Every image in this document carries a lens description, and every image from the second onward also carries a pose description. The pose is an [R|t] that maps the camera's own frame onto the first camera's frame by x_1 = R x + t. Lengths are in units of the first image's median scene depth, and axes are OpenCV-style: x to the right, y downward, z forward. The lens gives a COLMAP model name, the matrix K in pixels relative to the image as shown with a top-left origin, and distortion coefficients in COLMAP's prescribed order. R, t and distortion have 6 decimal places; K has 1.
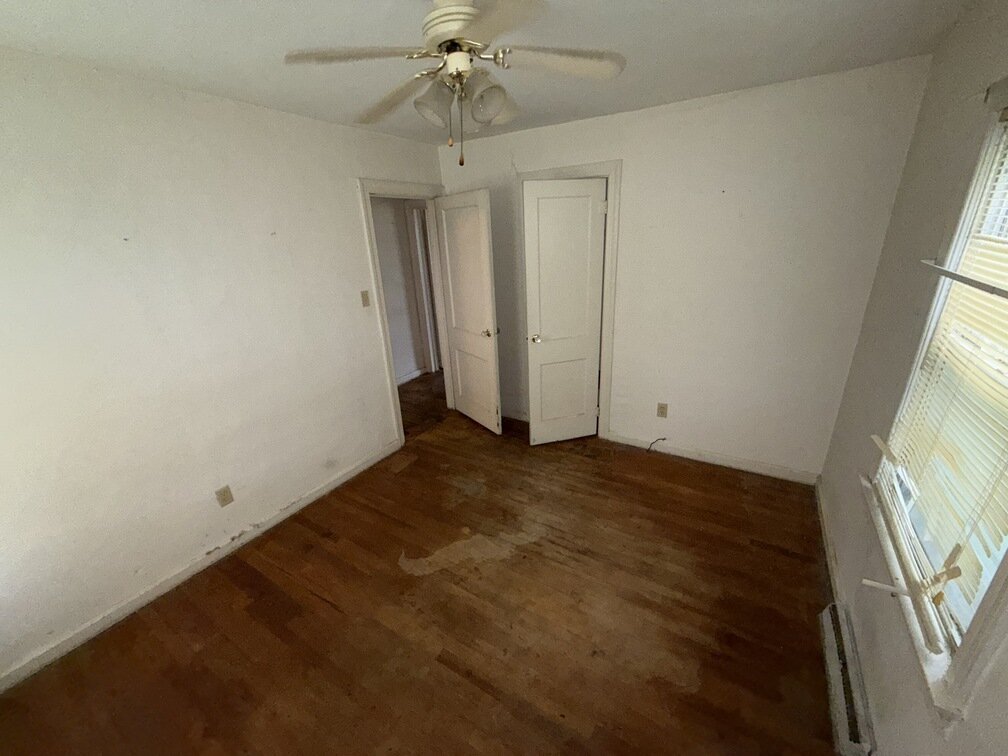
lens RADIAL K [[400.2, 0, 504.0], [0, 400.2, 375.2], [0, 0, 1]] dist [-0.003166, -0.000093]
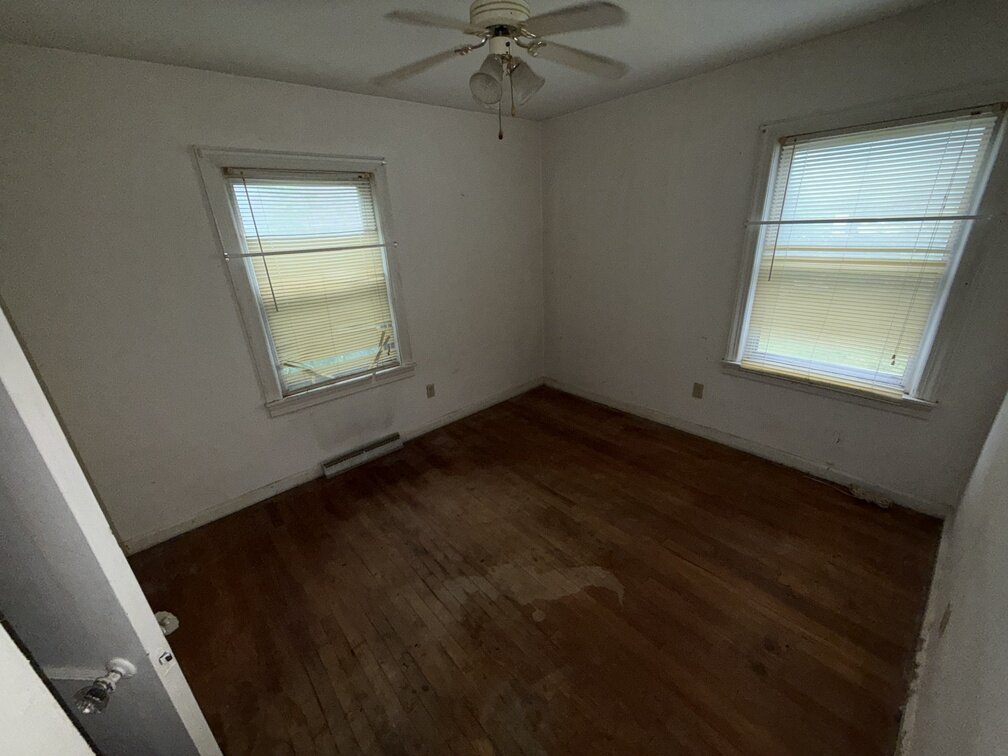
lens RADIAL K [[400.2, 0, 503.0], [0, 400.2, 377.6], [0, 0, 1]] dist [-0.003166, -0.000093]
pose [[-0.947064, -0.016799, 0.320606, -0.292079], [0.201980, 0.745057, 0.635684, -0.453750], [-0.249549, 0.666789, -0.702224, 1.390356]]
